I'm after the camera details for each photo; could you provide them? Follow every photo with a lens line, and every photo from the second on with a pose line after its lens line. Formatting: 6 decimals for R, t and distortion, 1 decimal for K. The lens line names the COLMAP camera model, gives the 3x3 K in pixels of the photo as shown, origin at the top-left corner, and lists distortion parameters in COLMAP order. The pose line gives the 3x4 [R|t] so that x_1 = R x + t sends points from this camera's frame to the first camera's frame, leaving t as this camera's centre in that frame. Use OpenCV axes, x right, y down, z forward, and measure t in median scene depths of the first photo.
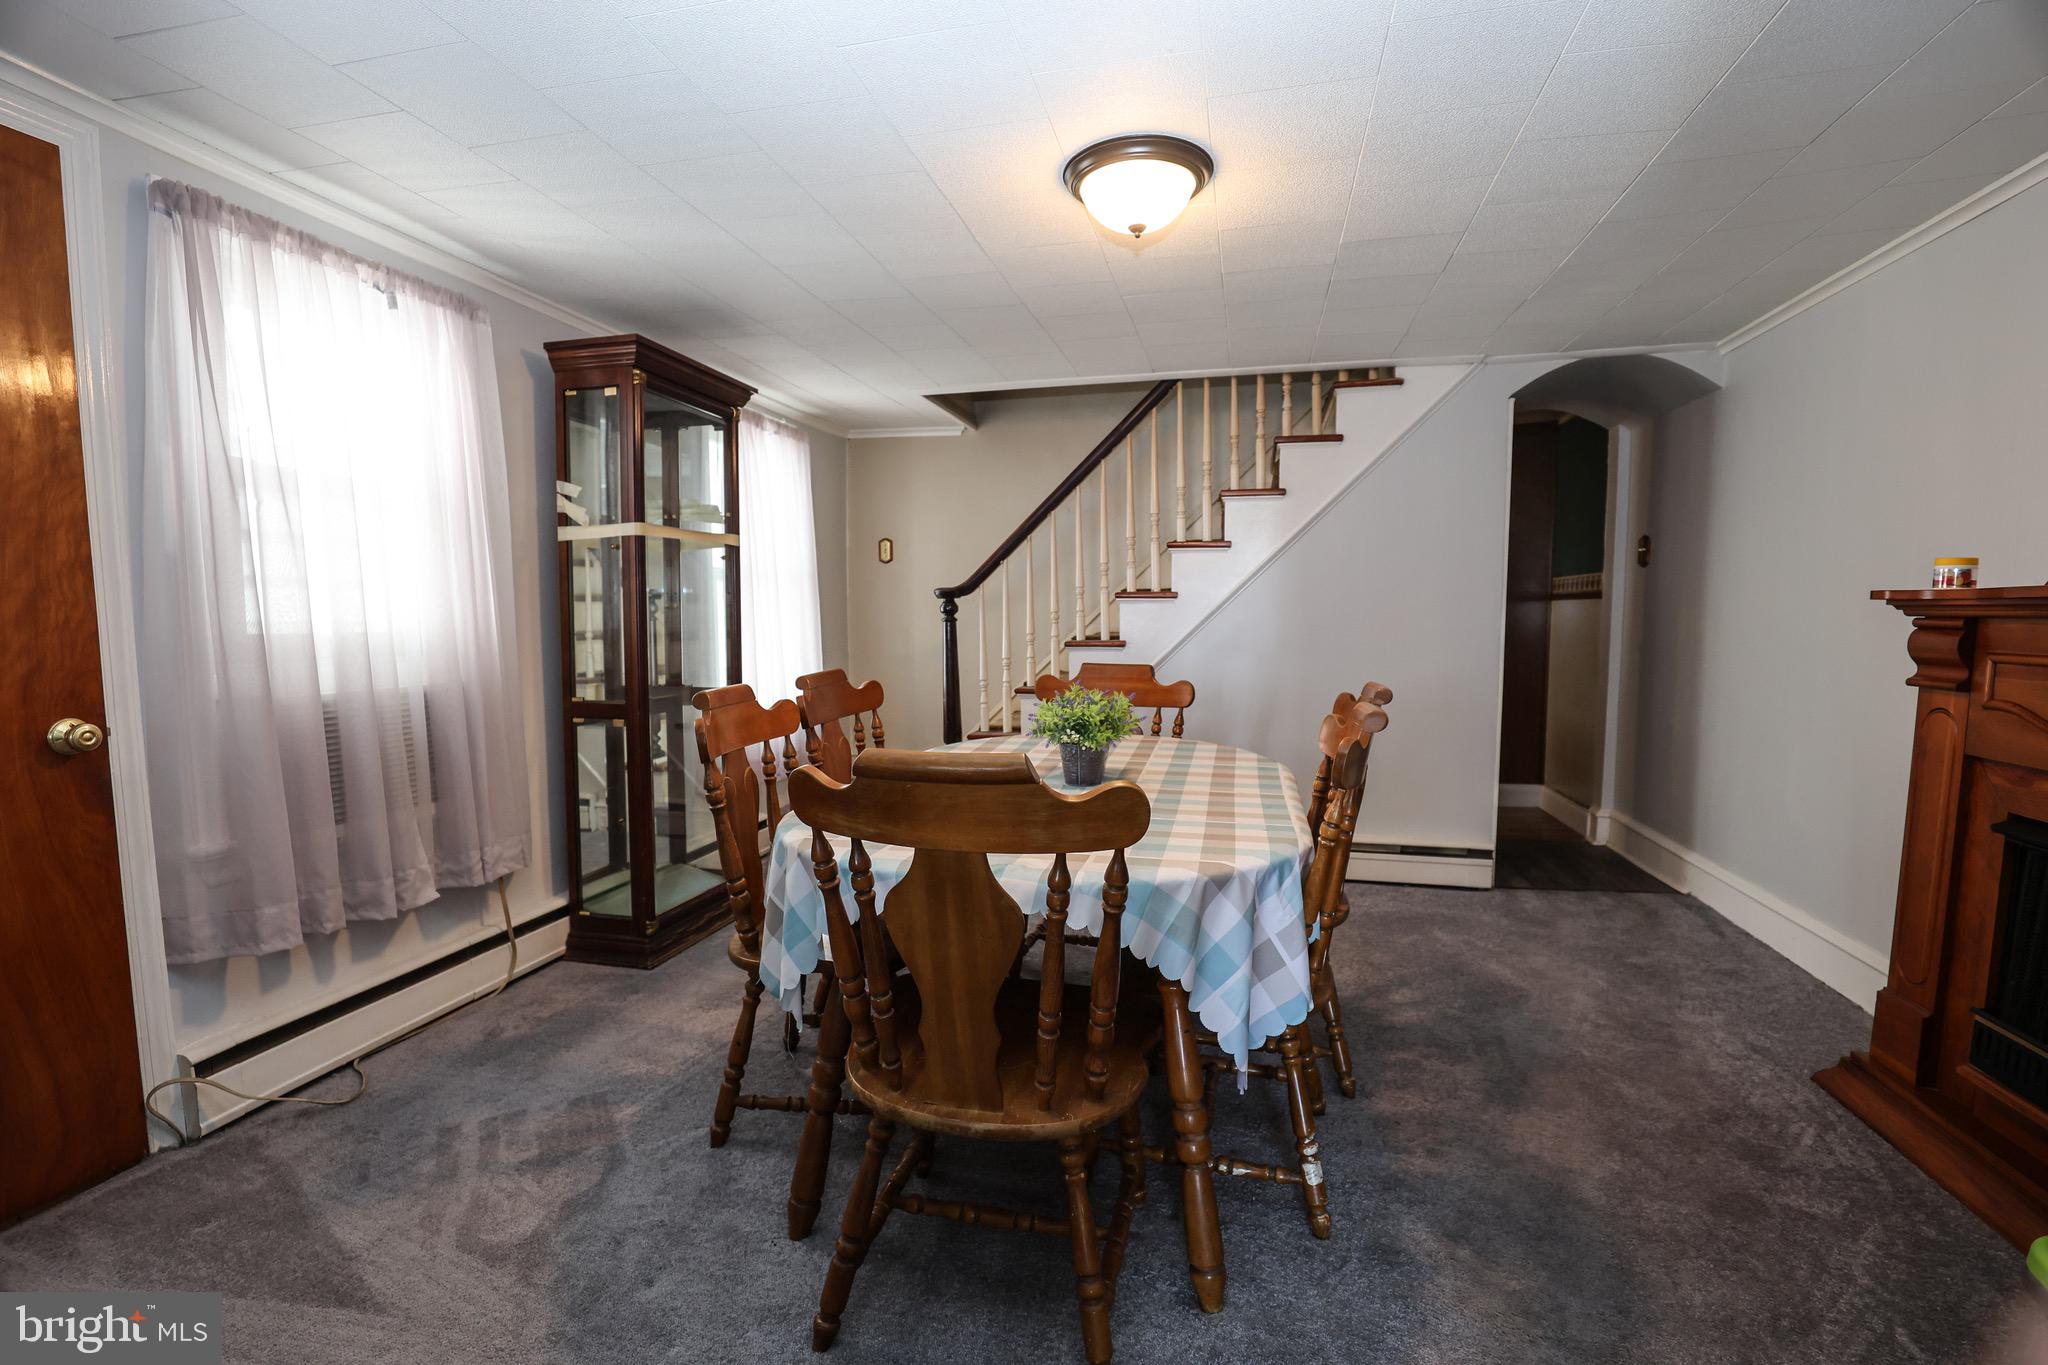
lens RADIAL K [[935.8, 0, 1023.5], [0, 935.8, 684.5], [0, 0, 1]] dist [-0.030603, -0.000508]
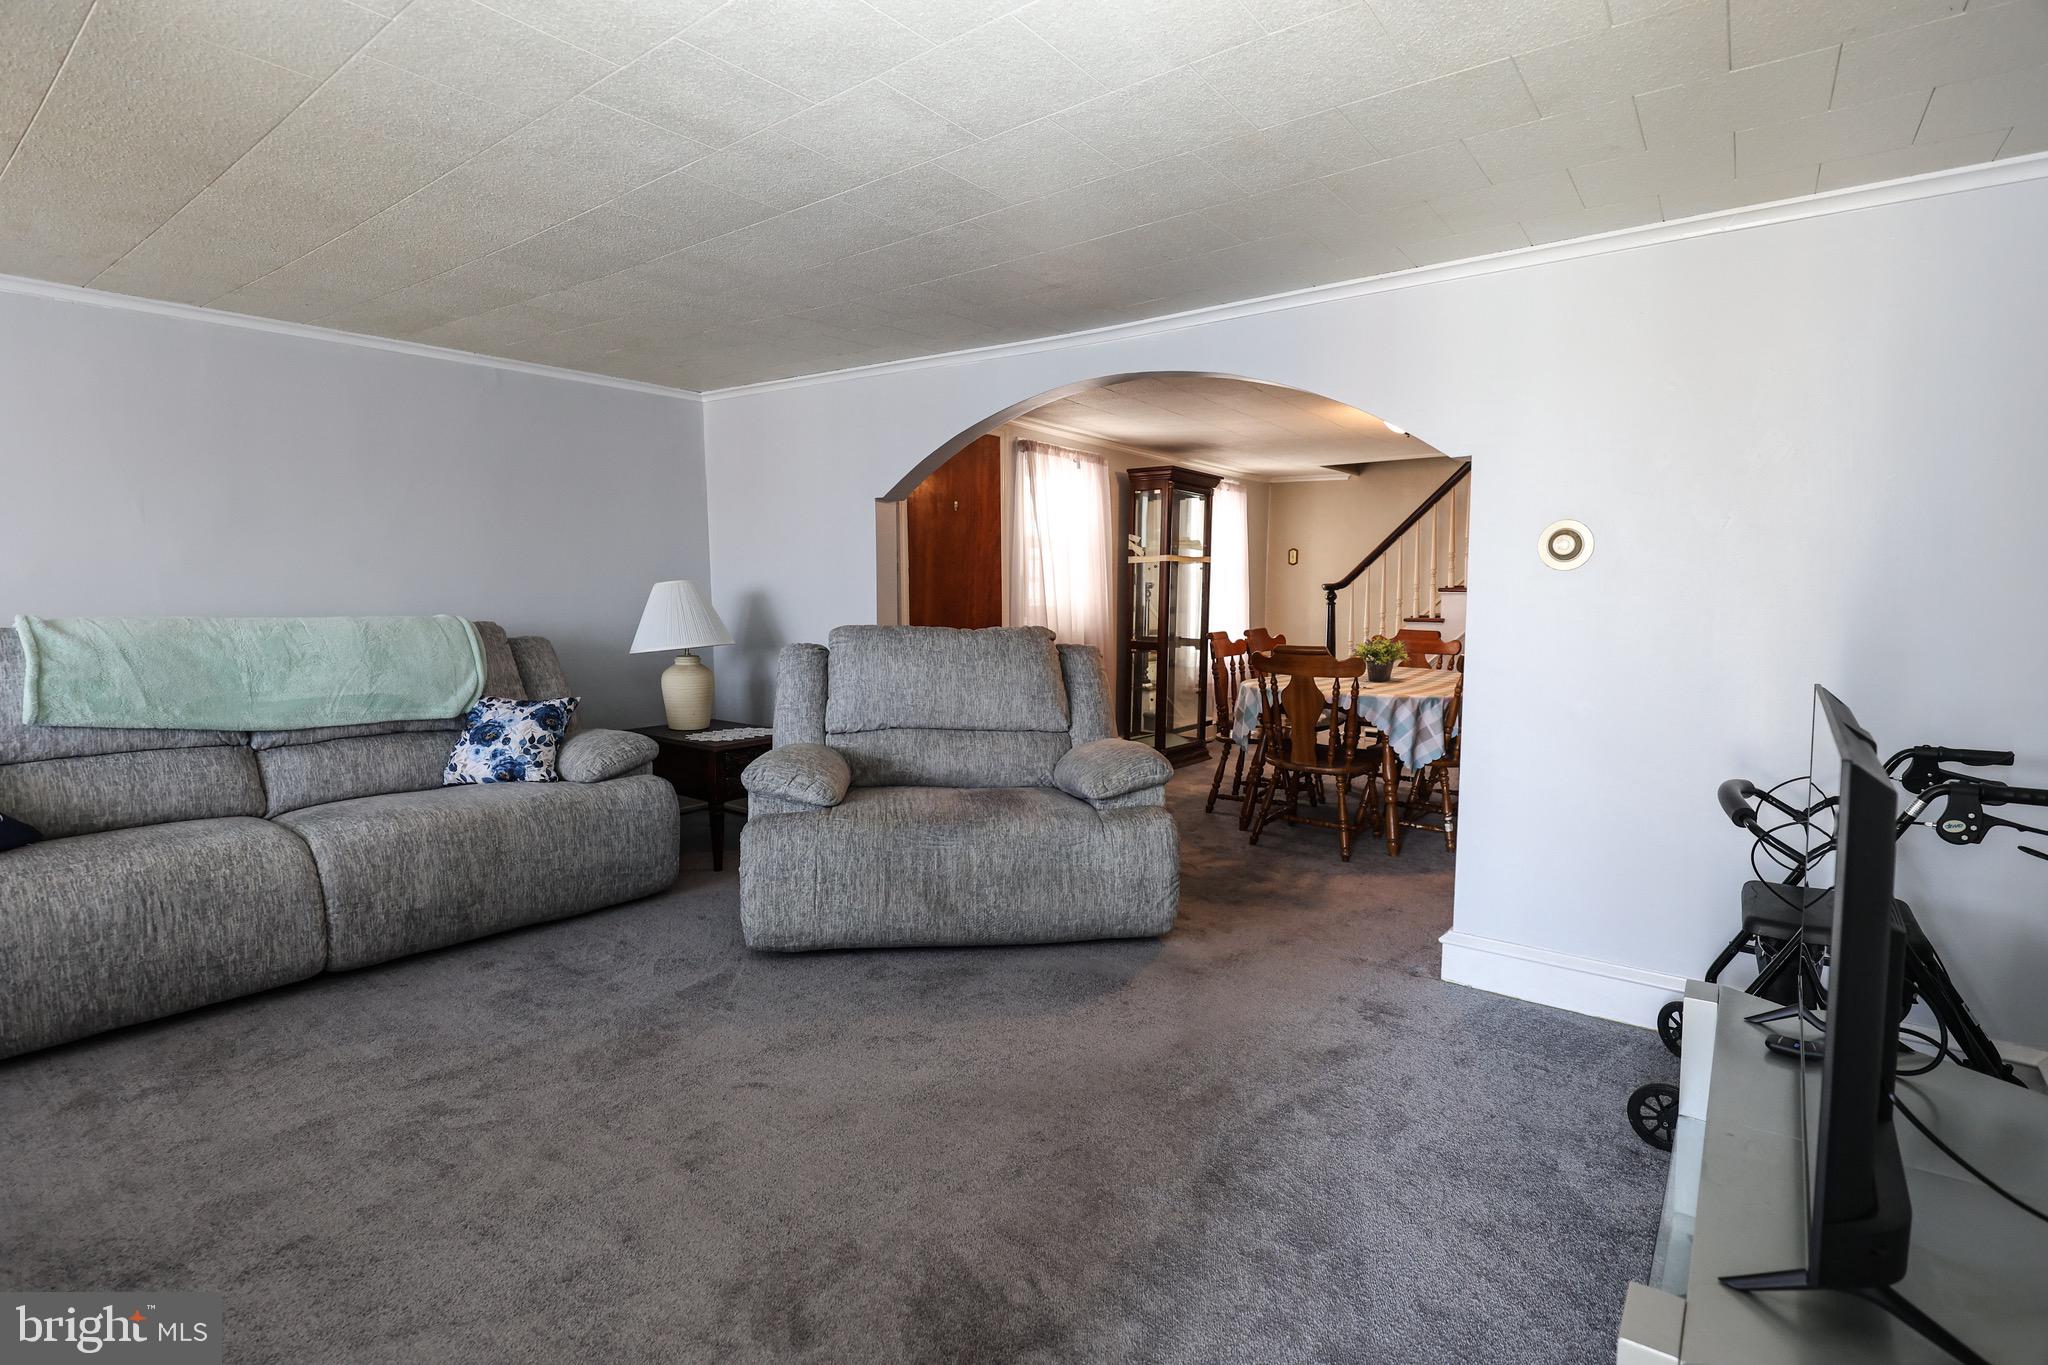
lens RADIAL K [[935.8, 0, 1023.5], [0, 935.8, 684.5], [0, 0, 1]] dist [-0.030603, -0.000508]
pose [[0.909260, 0.048382, -0.413407, 0.162244], [-0.039342, 0.998765, 0.030357, 0.061248], [0.414365, -0.011338, 0.910040, -0.999192]]
